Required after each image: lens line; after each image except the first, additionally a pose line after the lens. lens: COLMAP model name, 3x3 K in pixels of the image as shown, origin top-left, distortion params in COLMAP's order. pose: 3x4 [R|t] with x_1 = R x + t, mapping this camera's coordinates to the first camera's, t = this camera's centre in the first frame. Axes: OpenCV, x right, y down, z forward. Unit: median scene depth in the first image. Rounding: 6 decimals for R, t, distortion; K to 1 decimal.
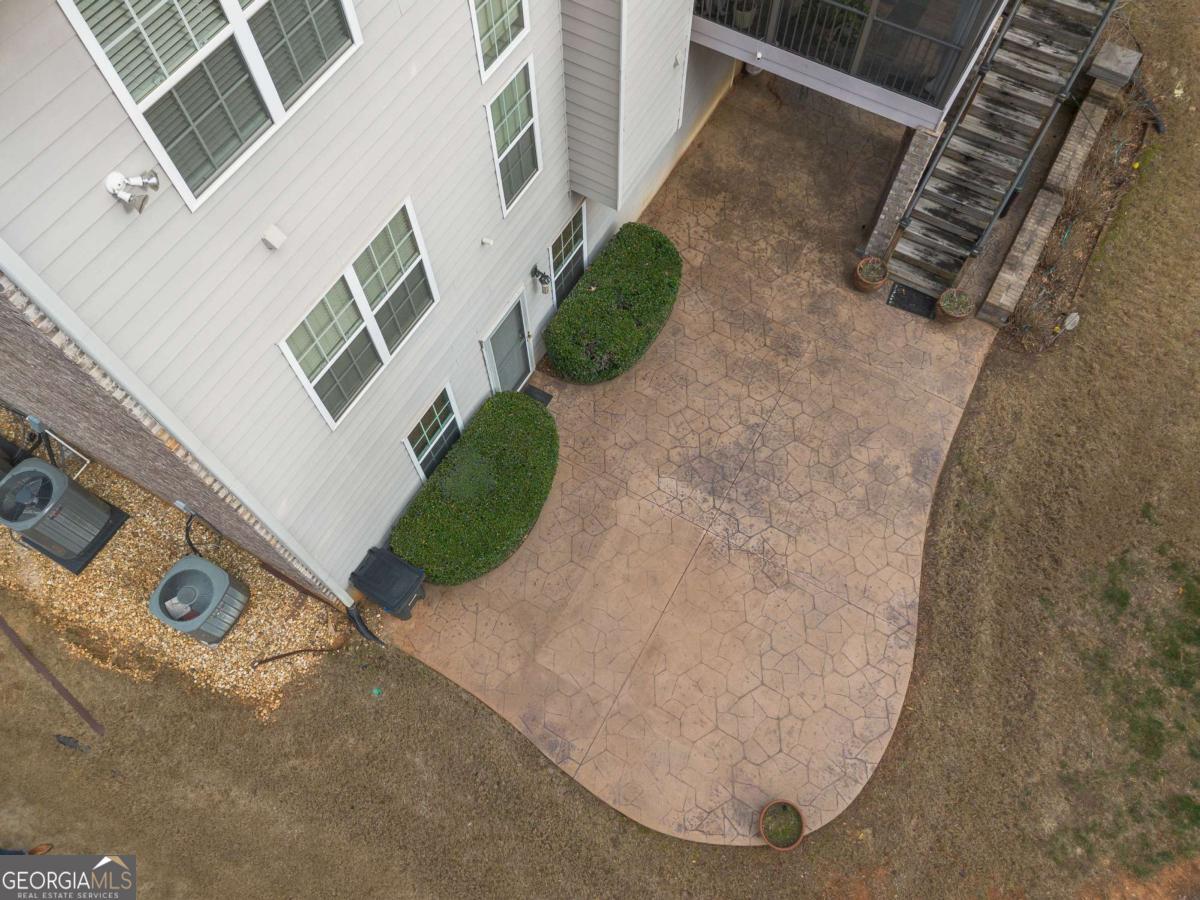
lens RADIAL K [[851.4, 0, 600.0], [0, 851.4, 450.0], [0, 0, 1]] dist [0.064955, -0.056721]
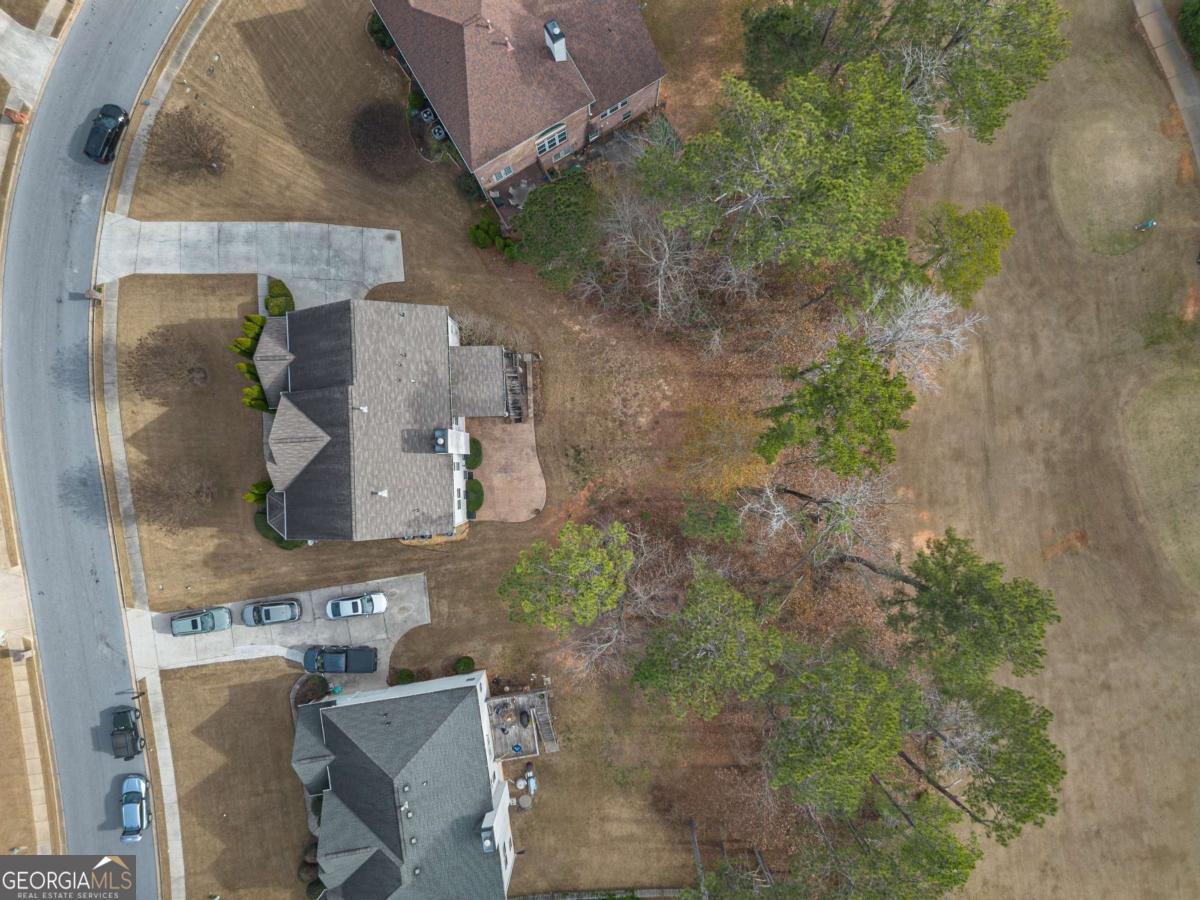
lens RADIAL K [[851.4, 0, 600.0], [0, 851.4, 450.0], [0, 0, 1]] dist [0.064955, -0.056721]
pose [[0.847049, -0.531490, 0.005145, 0.780052], [0.479252, 0.767909, 0.425010, -2.394322], [-0.229839, -0.357538, 0.905174, -4.708354]]
